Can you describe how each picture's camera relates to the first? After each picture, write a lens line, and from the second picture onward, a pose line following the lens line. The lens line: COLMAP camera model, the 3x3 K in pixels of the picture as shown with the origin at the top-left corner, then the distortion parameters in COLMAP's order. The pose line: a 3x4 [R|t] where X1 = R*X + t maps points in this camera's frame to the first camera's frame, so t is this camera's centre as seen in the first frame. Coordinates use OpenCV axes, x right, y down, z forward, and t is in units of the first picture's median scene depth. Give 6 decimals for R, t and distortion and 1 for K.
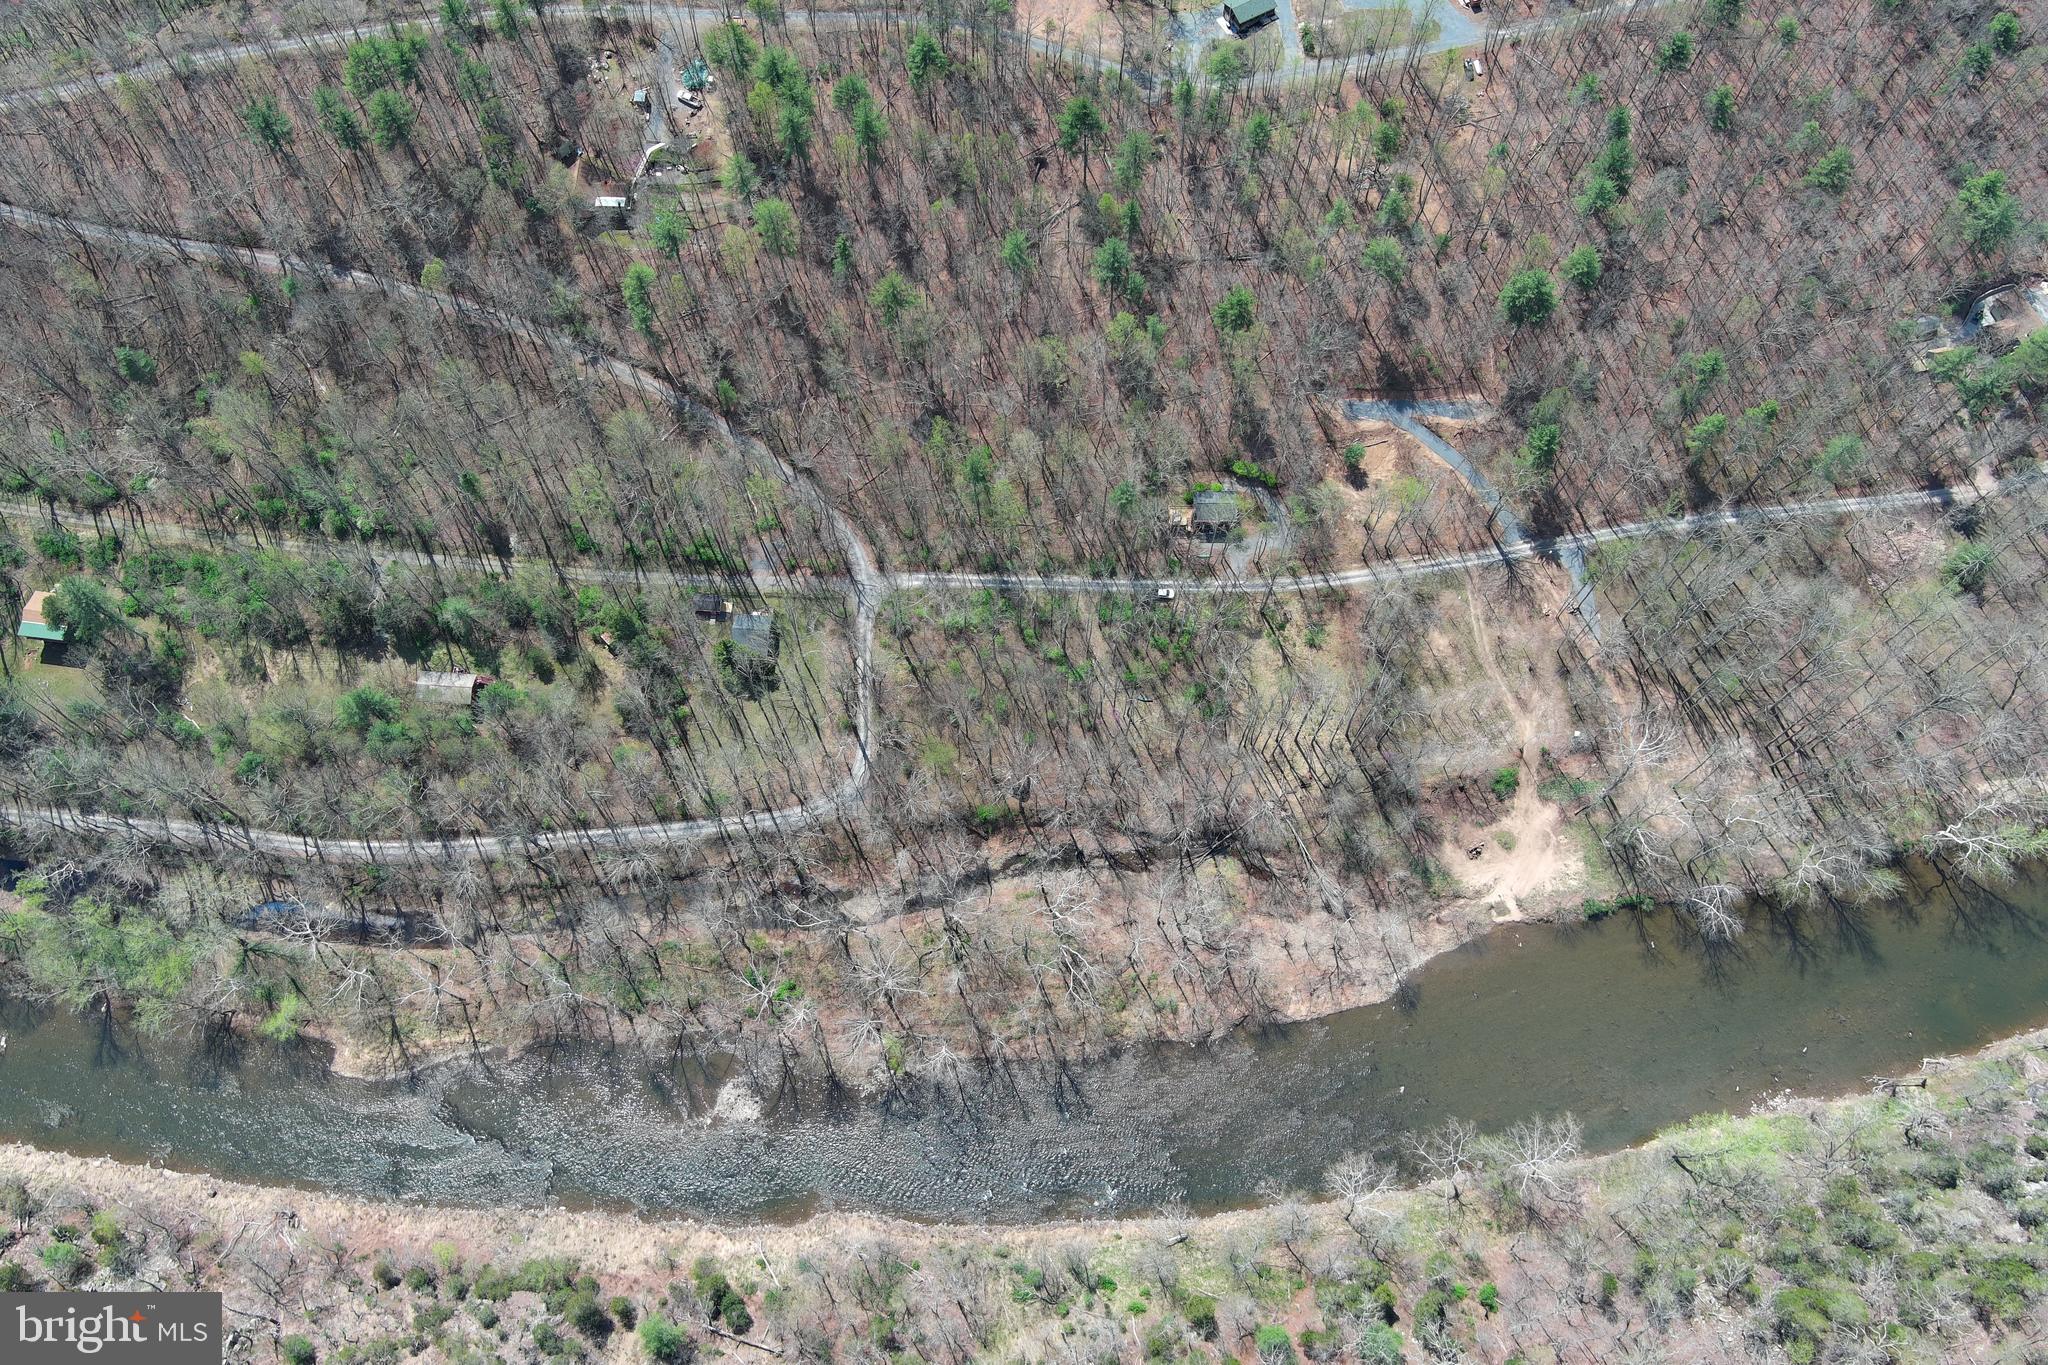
lens RADIAL K [[1580.0, 0, 1020.8], [0, 1580.0, 689.4], [0, 0, 1]] dist [0.042303, -0.060960]
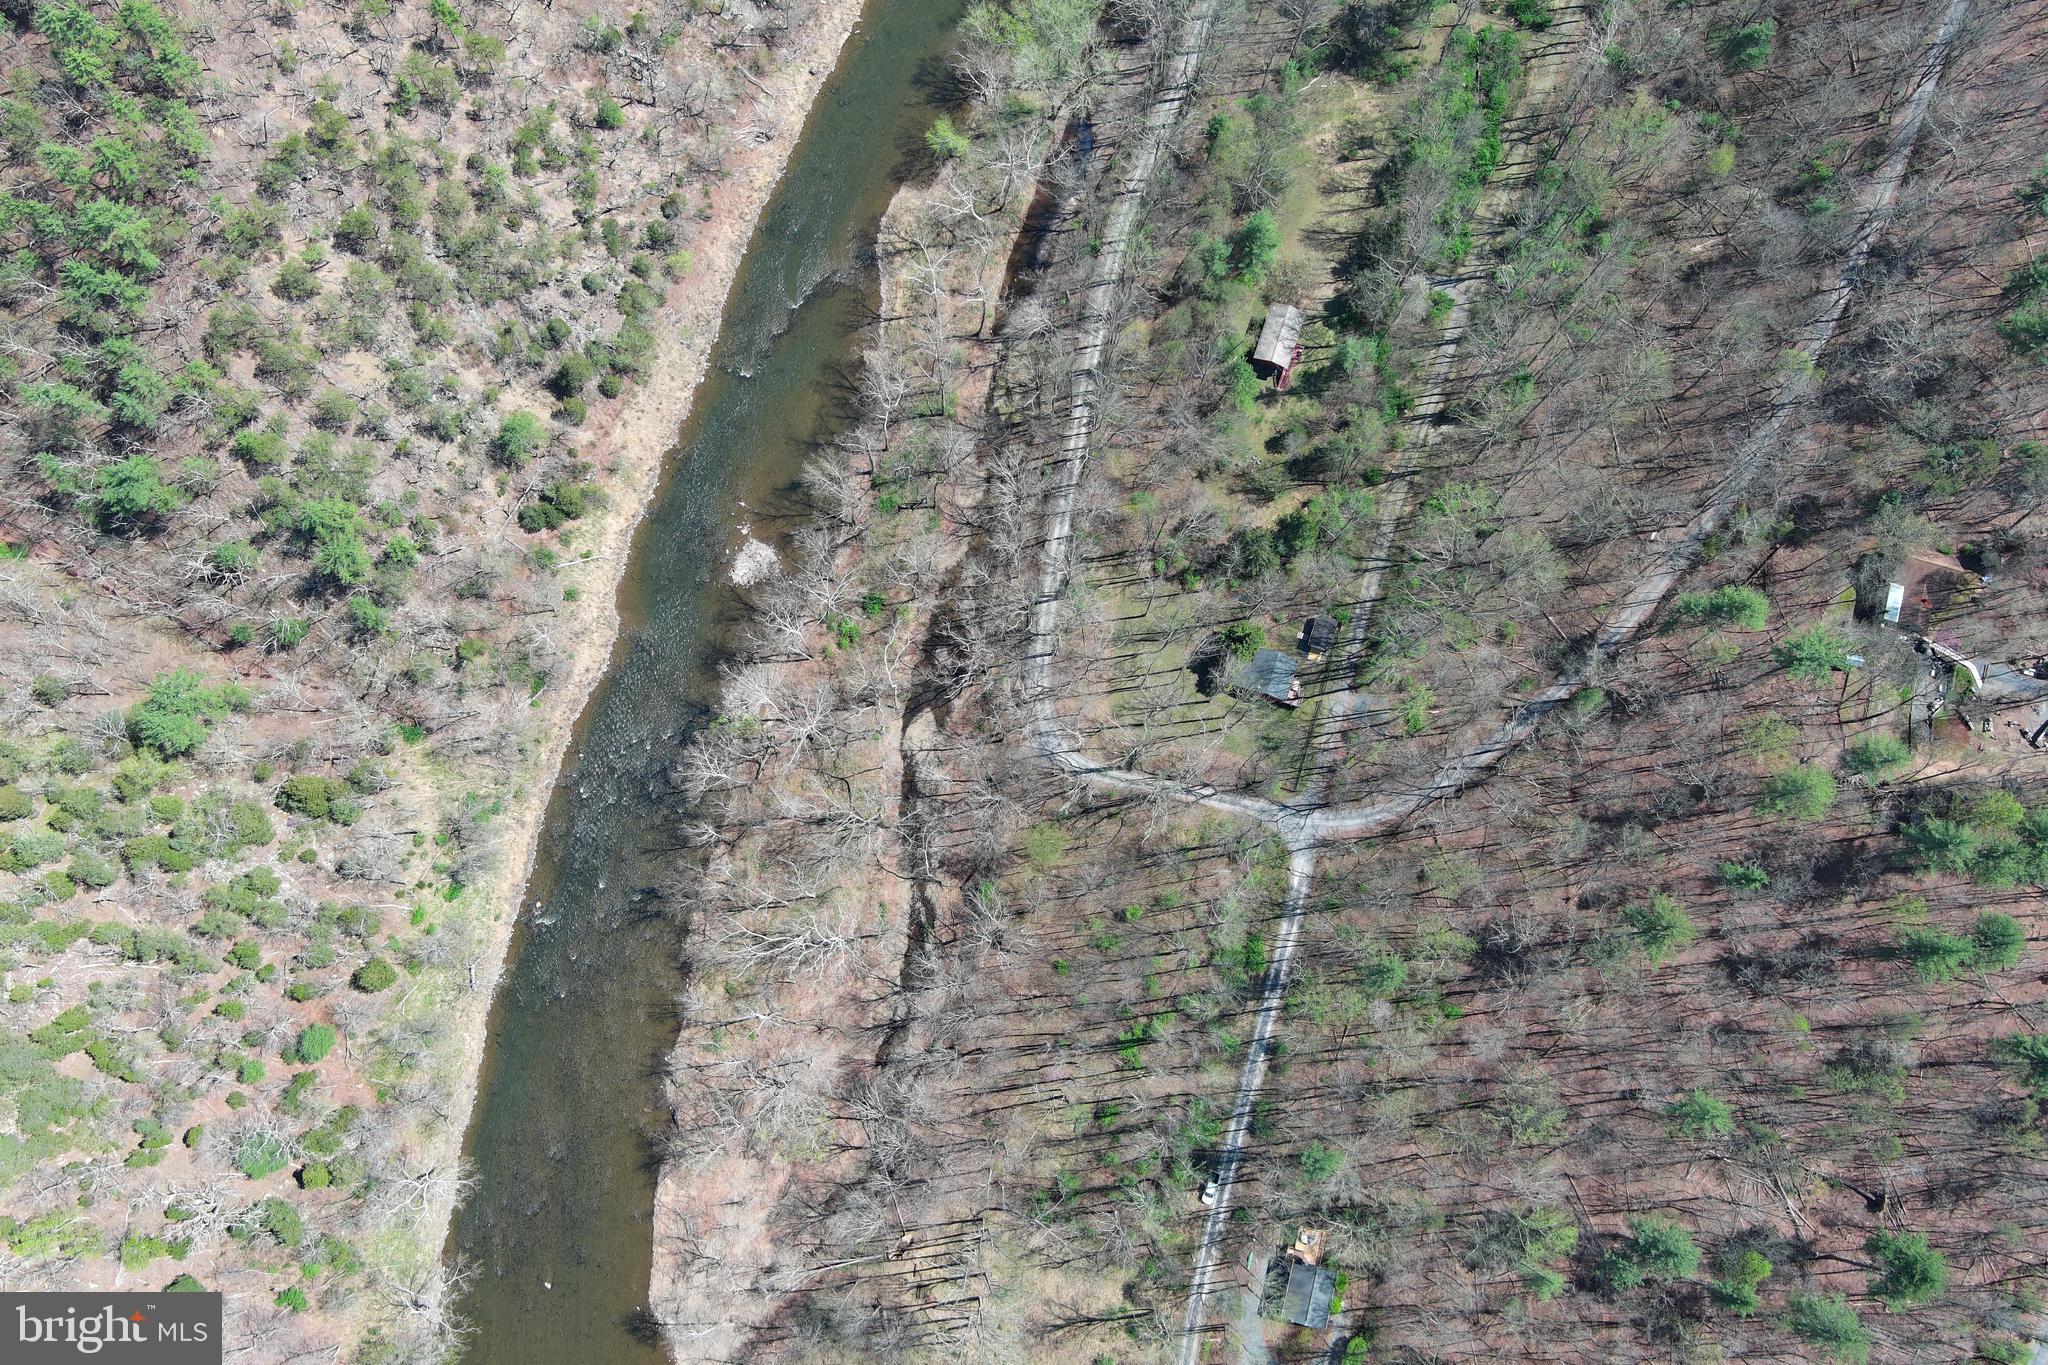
lens RADIAL K [[1580.0, 0, 1020.8], [0, 1580.0, 689.4], [0, 0, 1]] dist [0.042303, -0.060960]
pose [[-0.252227, 0.949043, -0.188942, 0.029794], [-0.906801, -0.163657, 0.388494, -0.248946], [0.337776, 0.269322, 0.901872, 0.208460]]
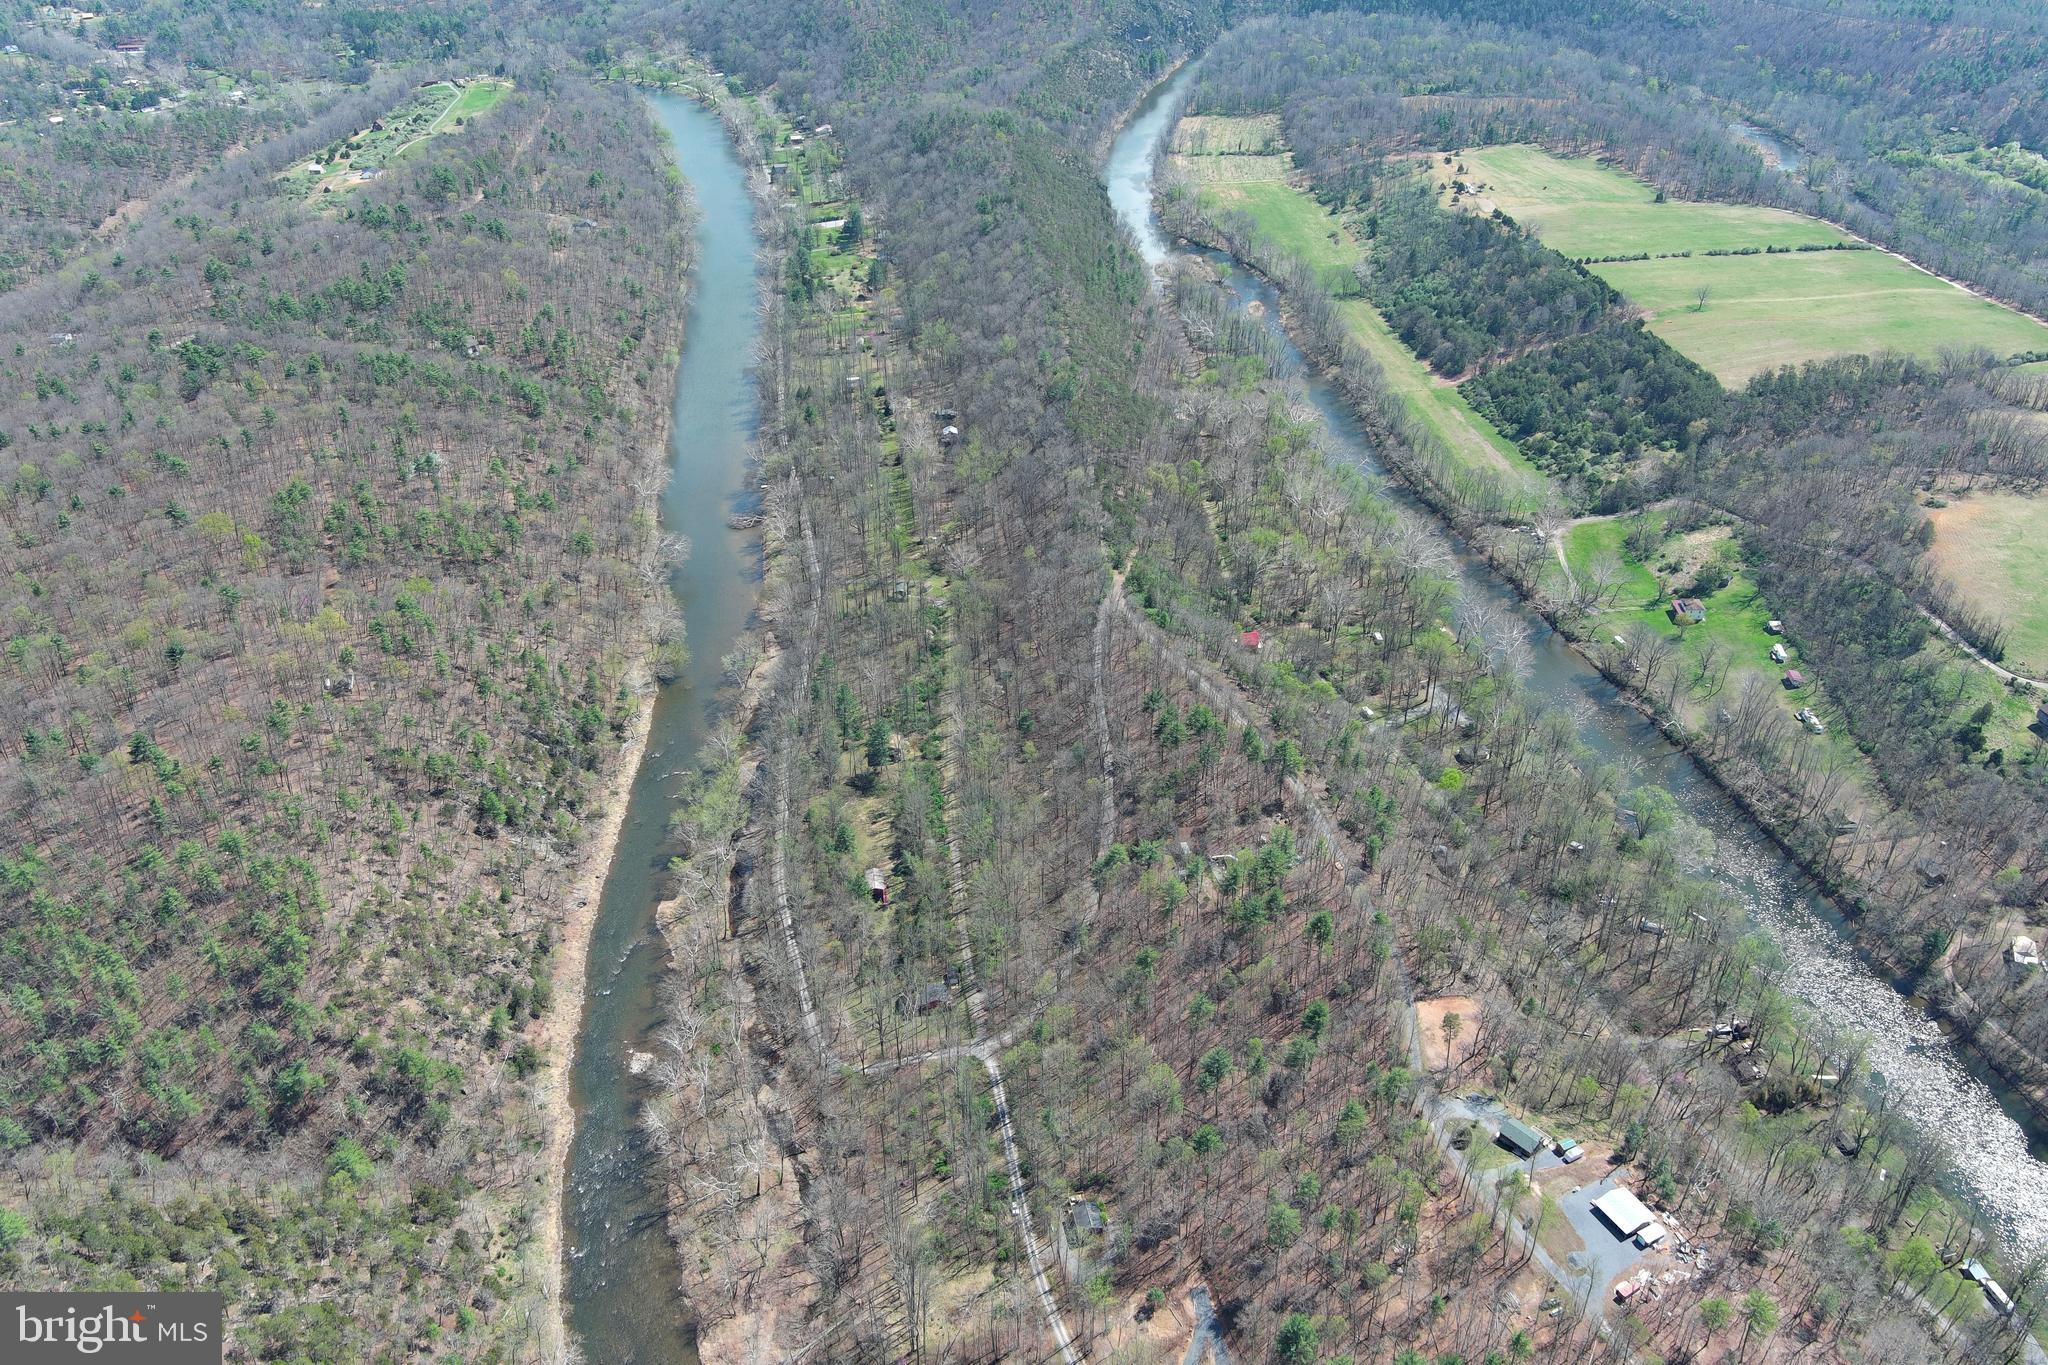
lens RADIAL K [[1582.1, 0, 1020.3], [0, 1582.1, 690.0], [0, 0, 1]] dist [0.022373, -0.016105]
pose [[0.192832, 0.526569, -0.827974, 1.003872], [-0.910318, 0.410956, 0.049347, -0.321471], [0.366246, 0.744204, 0.558591, -0.066034]]
